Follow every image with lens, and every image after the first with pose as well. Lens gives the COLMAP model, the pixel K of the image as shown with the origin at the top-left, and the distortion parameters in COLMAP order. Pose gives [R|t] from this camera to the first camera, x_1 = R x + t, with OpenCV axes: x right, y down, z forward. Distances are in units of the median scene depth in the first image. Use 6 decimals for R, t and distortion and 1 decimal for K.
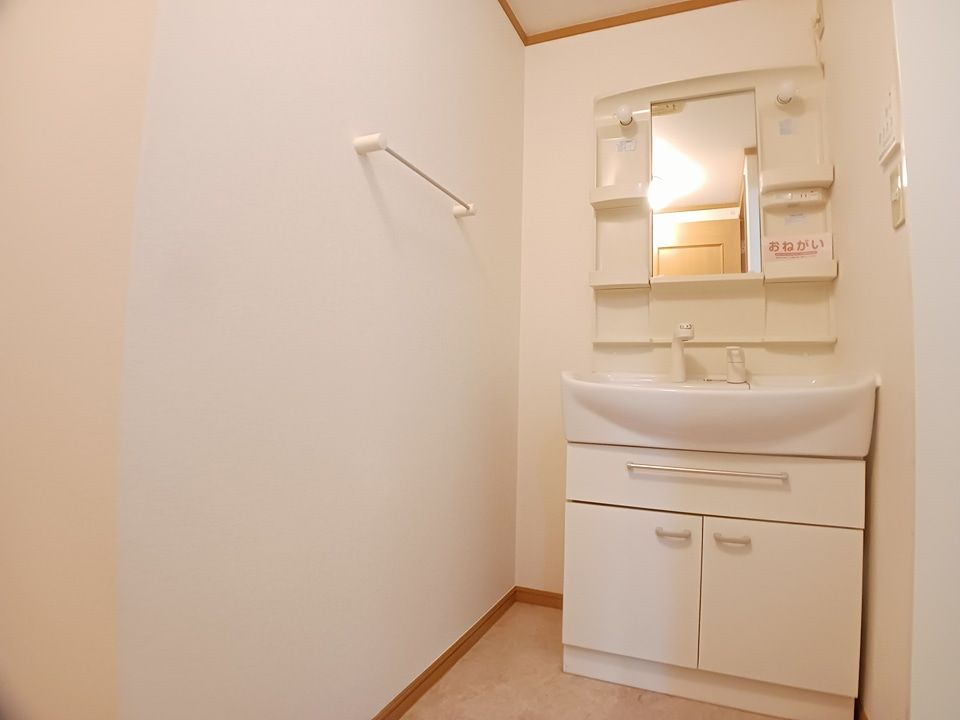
lens RADIAL K [[527.8, 0, 484.2], [0, 527.8, 354.6], [0, 0, 1]] dist [-0.081832, 0.005464]
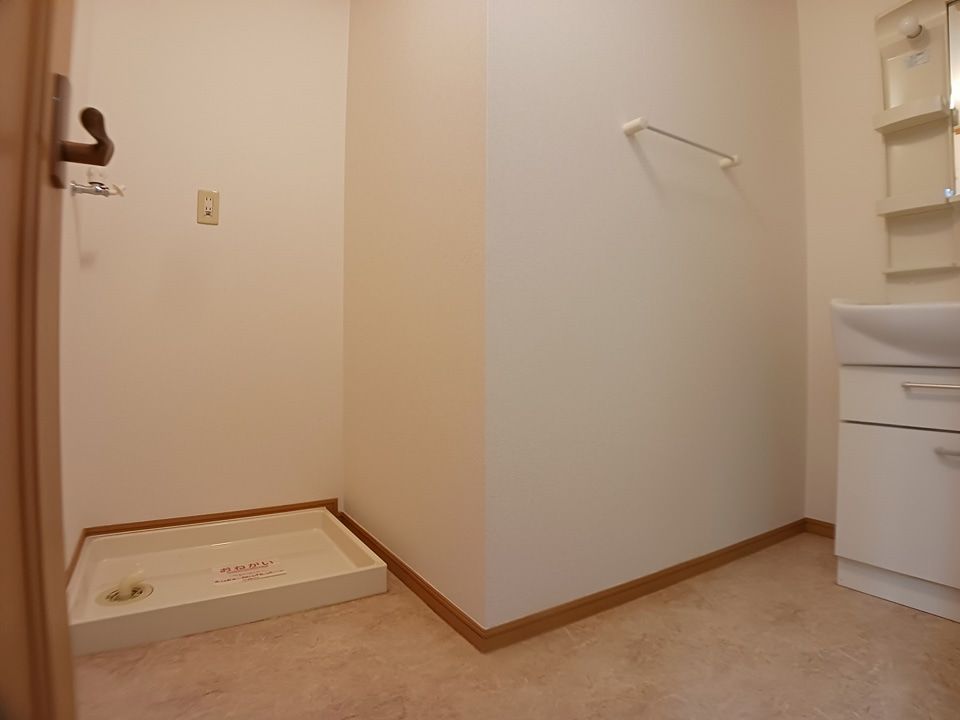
lens RADIAL K [[527.8, 0, 482.9], [0, 527.8, 358.3], [0, 0, 1]] dist [-0.081832, 0.005464]
pose [[0.830162, -0.020238, -0.557155, 0.129974], [0.052247, 0.997767, 0.041606, 0.072394], [0.555069, -0.063650, 0.829366, -0.235534]]
